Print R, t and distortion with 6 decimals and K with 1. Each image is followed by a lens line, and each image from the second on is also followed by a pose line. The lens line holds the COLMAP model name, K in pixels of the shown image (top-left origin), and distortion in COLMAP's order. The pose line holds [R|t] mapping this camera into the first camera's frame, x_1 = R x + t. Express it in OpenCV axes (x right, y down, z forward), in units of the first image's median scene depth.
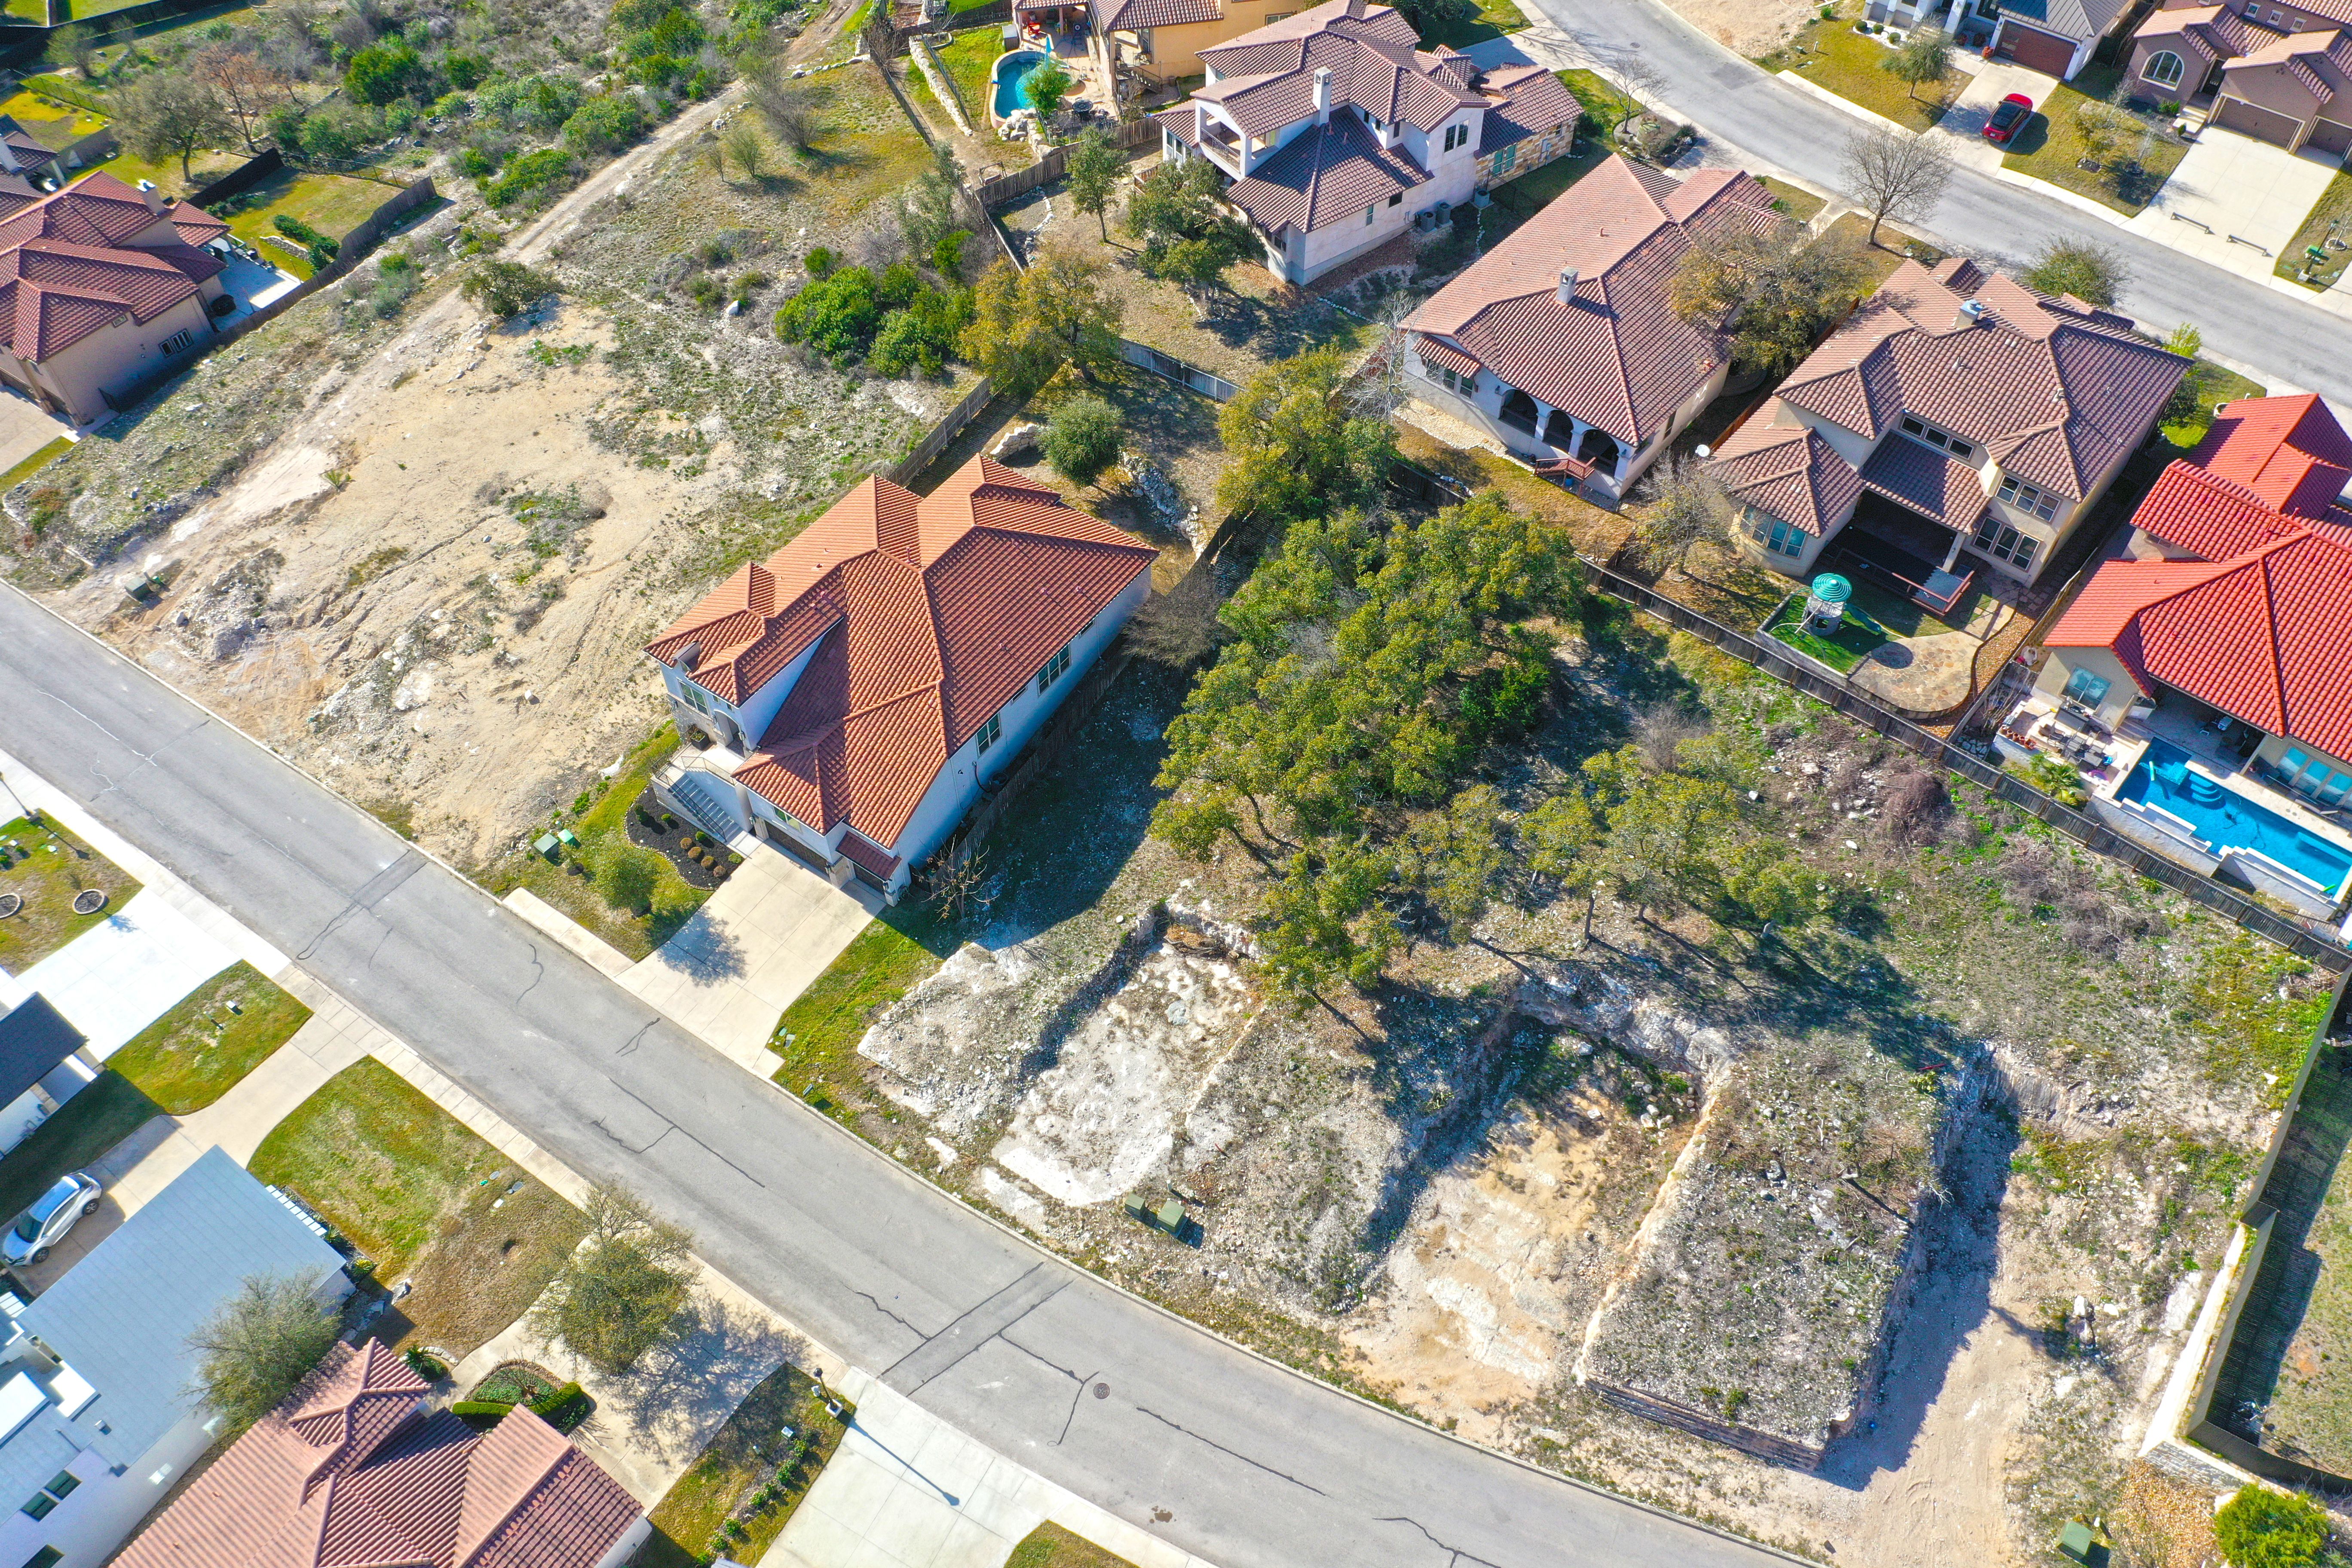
lens RADIAL K [[1847.1, 0, 1169.2], [0, 1847.1, 786.8], [0, 0, 1]] dist [-0.007038, 0.001845]
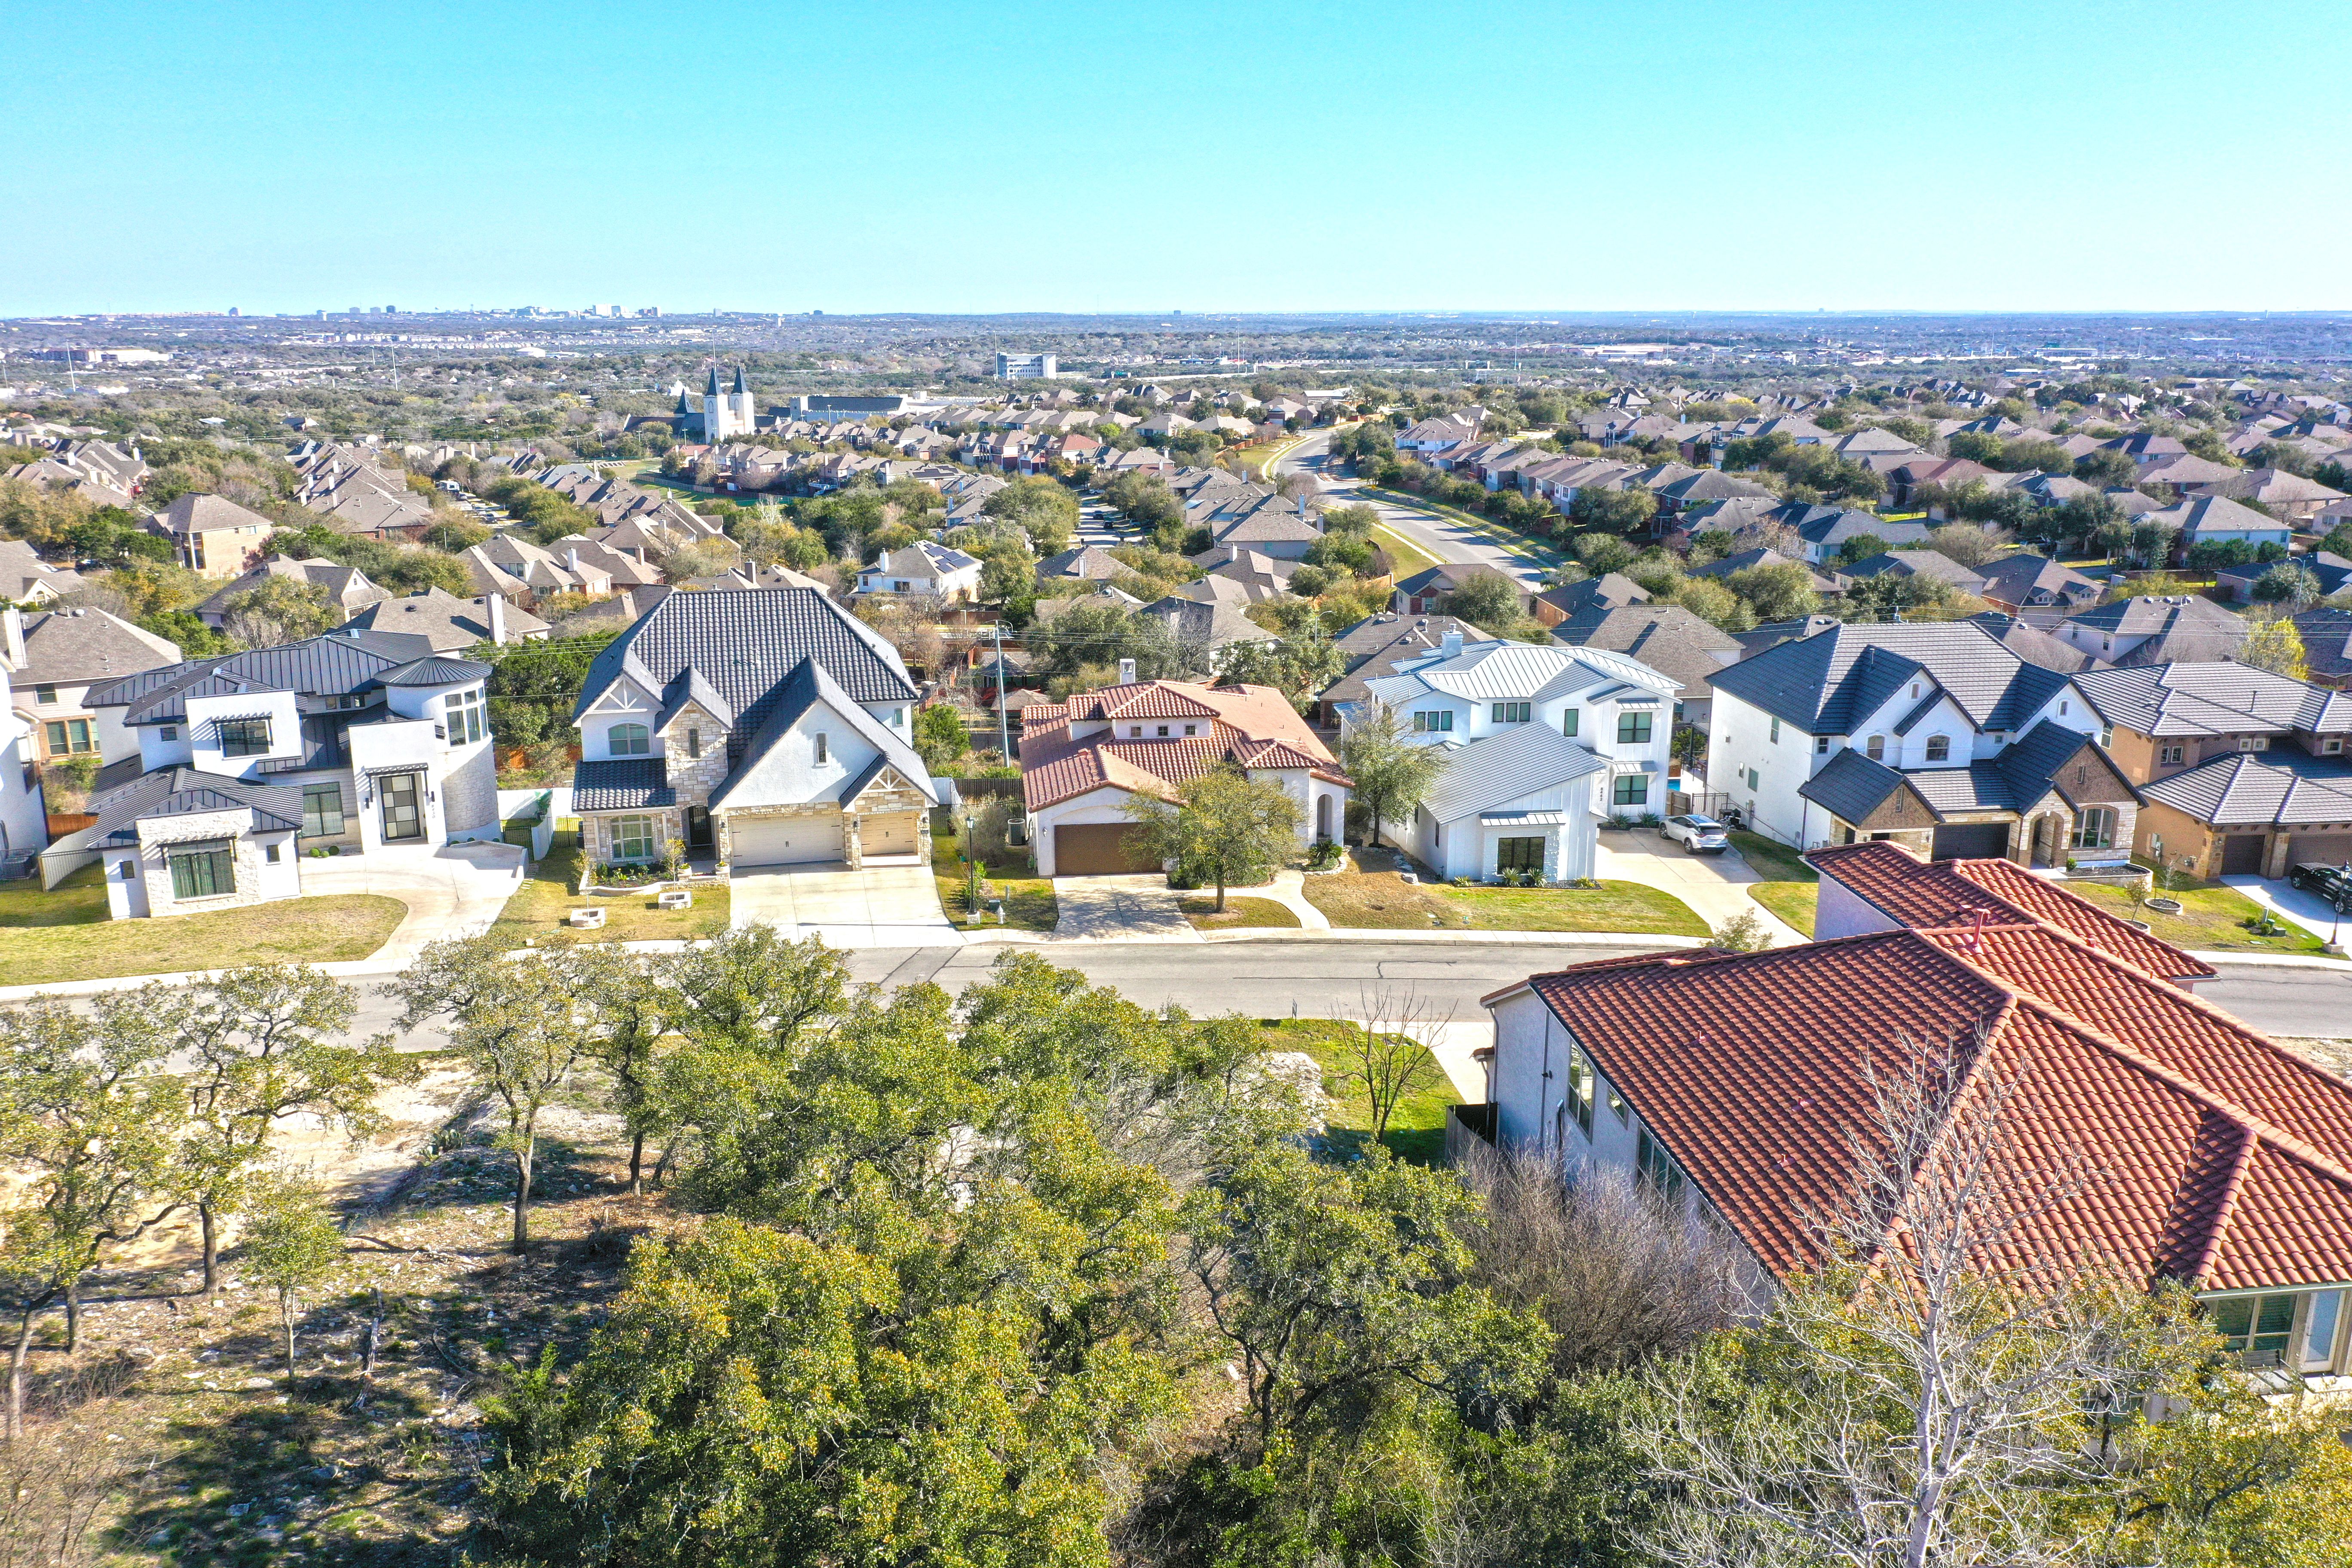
lens RADIAL K [[1847.1, 0, 1169.2], [0, 1847.1, 786.8], [0, 0, 1]] dist [-0.007038, 0.001845]
pose [[-0.747120, 0.178026, -0.640405, 0.302829], [-0.511659, 0.460965, 0.725063, -0.388882], [0.424284, 0.869378, -0.253307, 1.062780]]
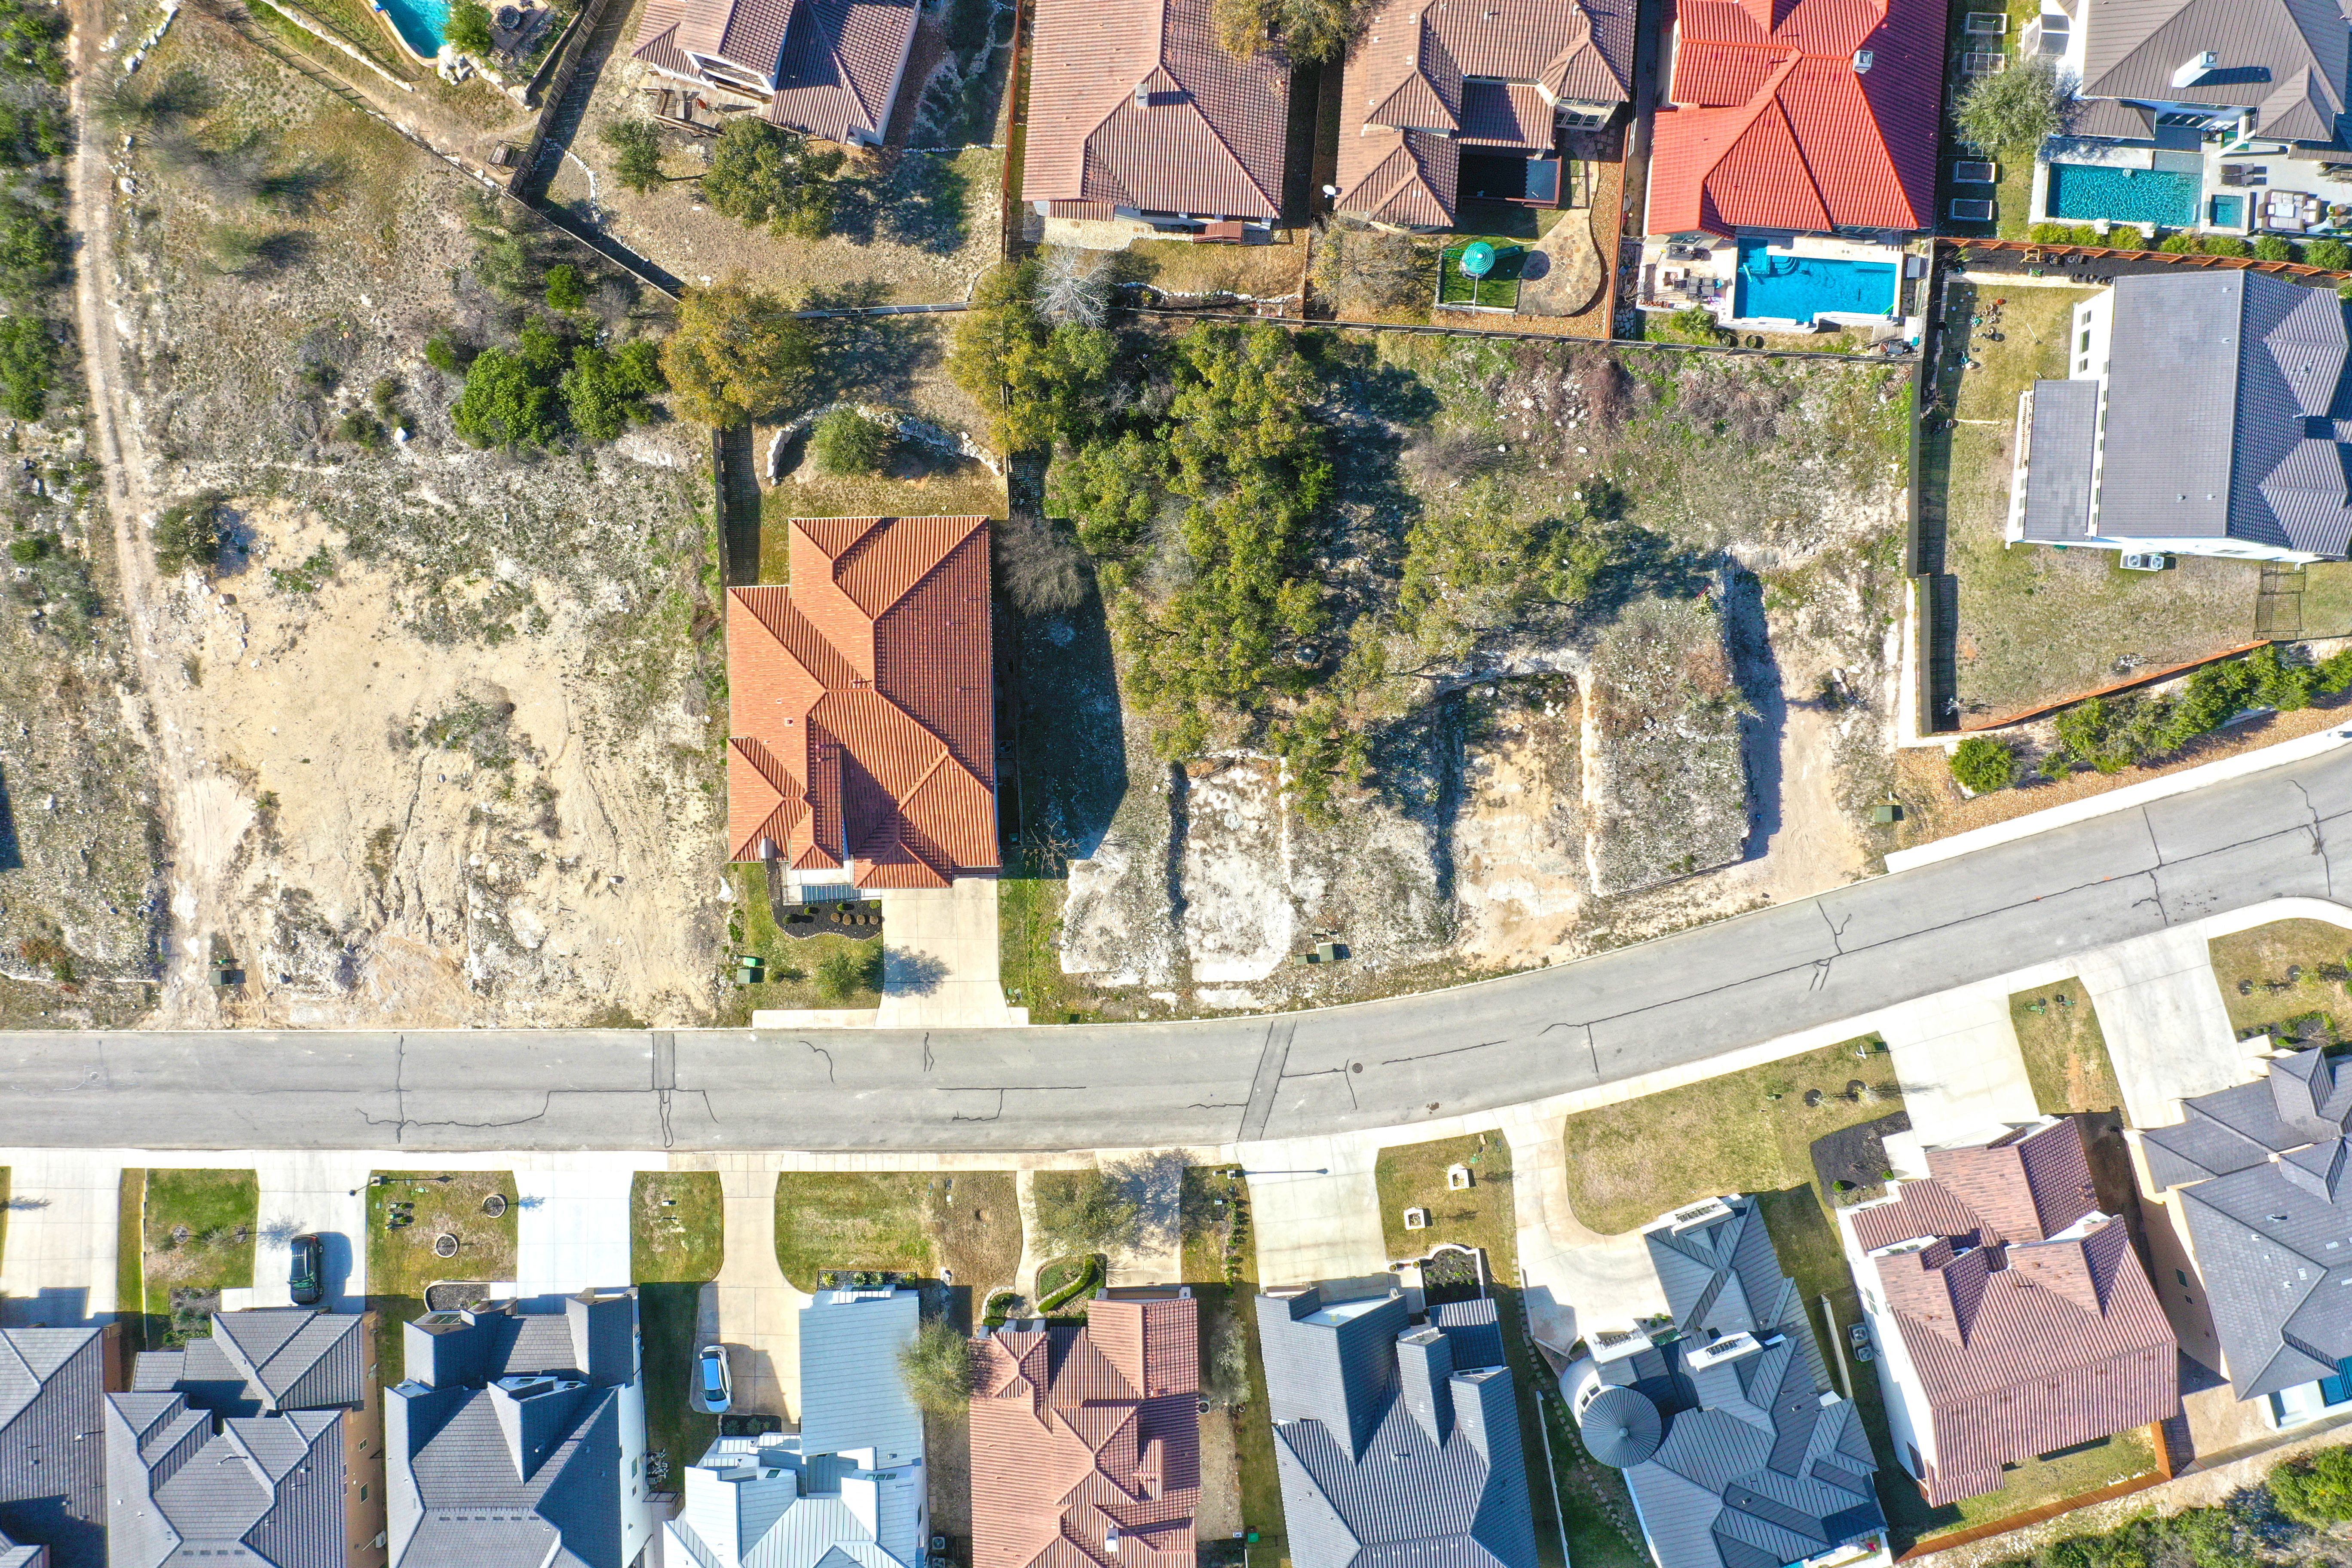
lens RADIAL K [[1842.2, 0, 1173.0], [0, 1842.2, 784.5], [0, 0, 1]] dist [-0.008734, 0.002678]
pose [[0.801086, -0.598364, -0.014917, 0.005548], [0.474509, 0.619684, 0.625166, -0.786985], [-0.364833, -0.507890, 0.780349, -0.059417]]
